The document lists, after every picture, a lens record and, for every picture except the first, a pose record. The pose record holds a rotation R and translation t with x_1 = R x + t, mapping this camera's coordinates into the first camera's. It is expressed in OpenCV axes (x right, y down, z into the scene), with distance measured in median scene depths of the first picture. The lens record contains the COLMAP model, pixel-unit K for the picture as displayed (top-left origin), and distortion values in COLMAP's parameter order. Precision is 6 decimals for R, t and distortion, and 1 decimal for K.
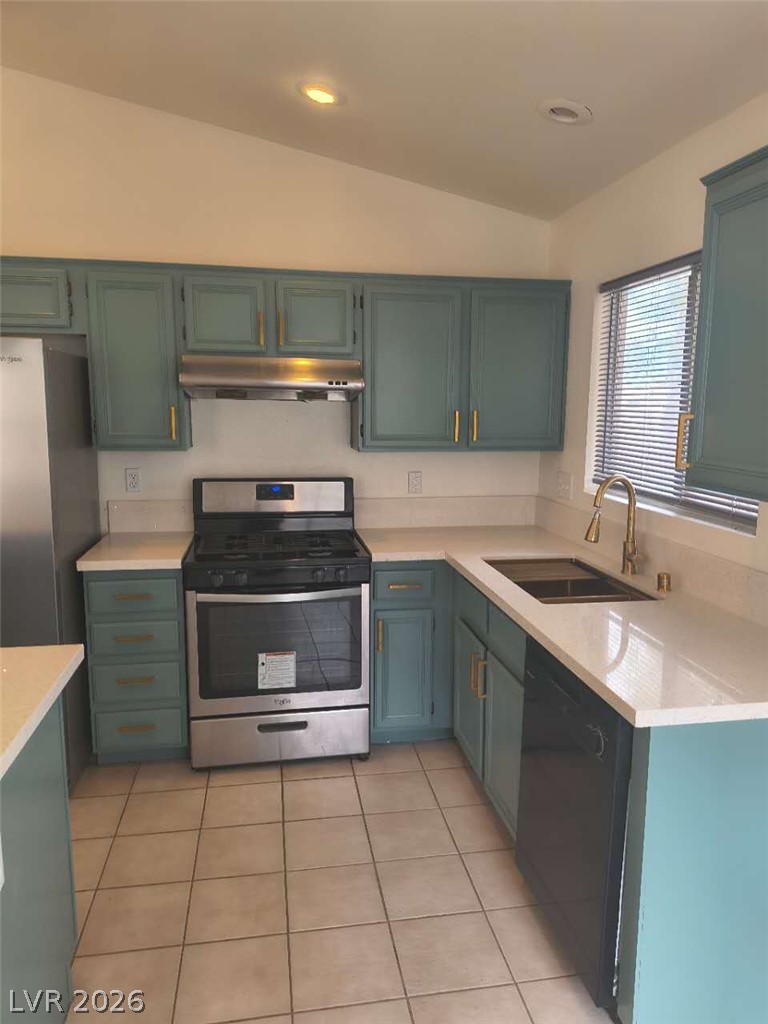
lens RADIAL K [[750.2, 0, 391.4], [0, 750.2, 518.3], [0, 0, 1]] dist [0.049074, -0.048848]
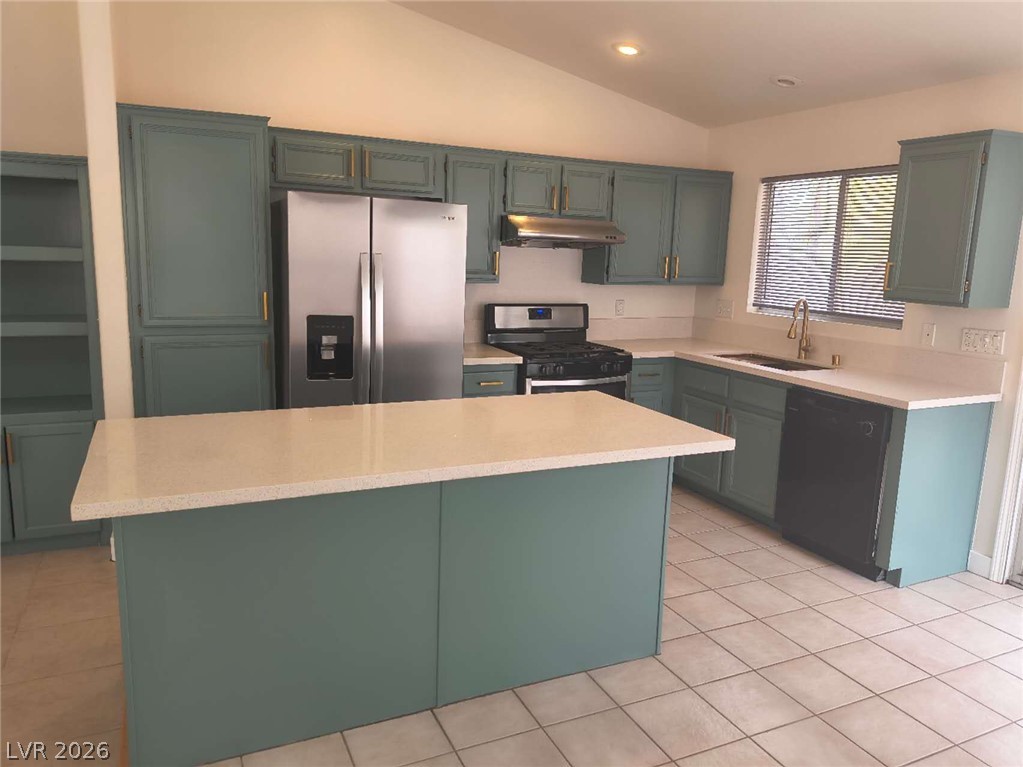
lens RADIAL K [[749.4, 0, 518.5], [0, 749.4, 381.9], [0, 0, 1]] dist [0.049074, -0.048848]
pose [[0.963105, -0.026558, 0.267811, -0.608175], [0.019687, 0.999405, 0.028311, 0.054650], [-0.268404, -0.021994, 0.963055, -0.355769]]
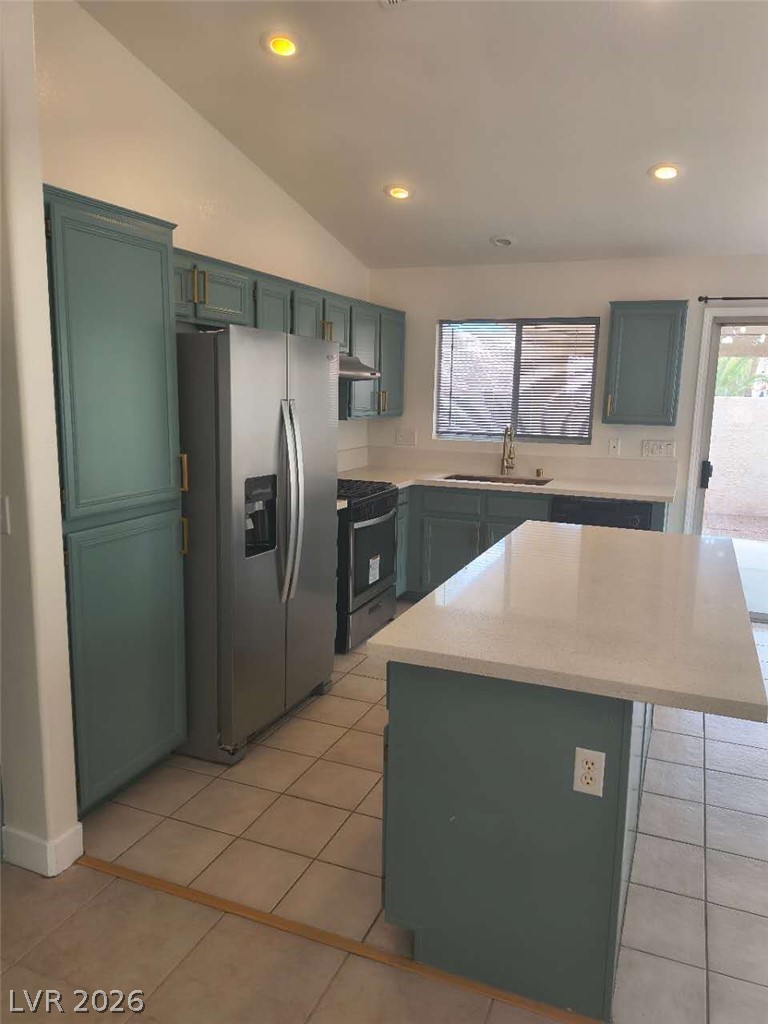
lens RADIAL K [[750.2, 0, 397.9], [0, 750.2, 516.5], [0, 0, 1]] dist [0.049074, -0.048848]
pose [[0.520220, -0.146474, 0.841378, -1.261354], [0.117451, 0.988092, 0.099395, -0.039431], [-0.845917, 0.047113, 0.531229, 0.162362]]
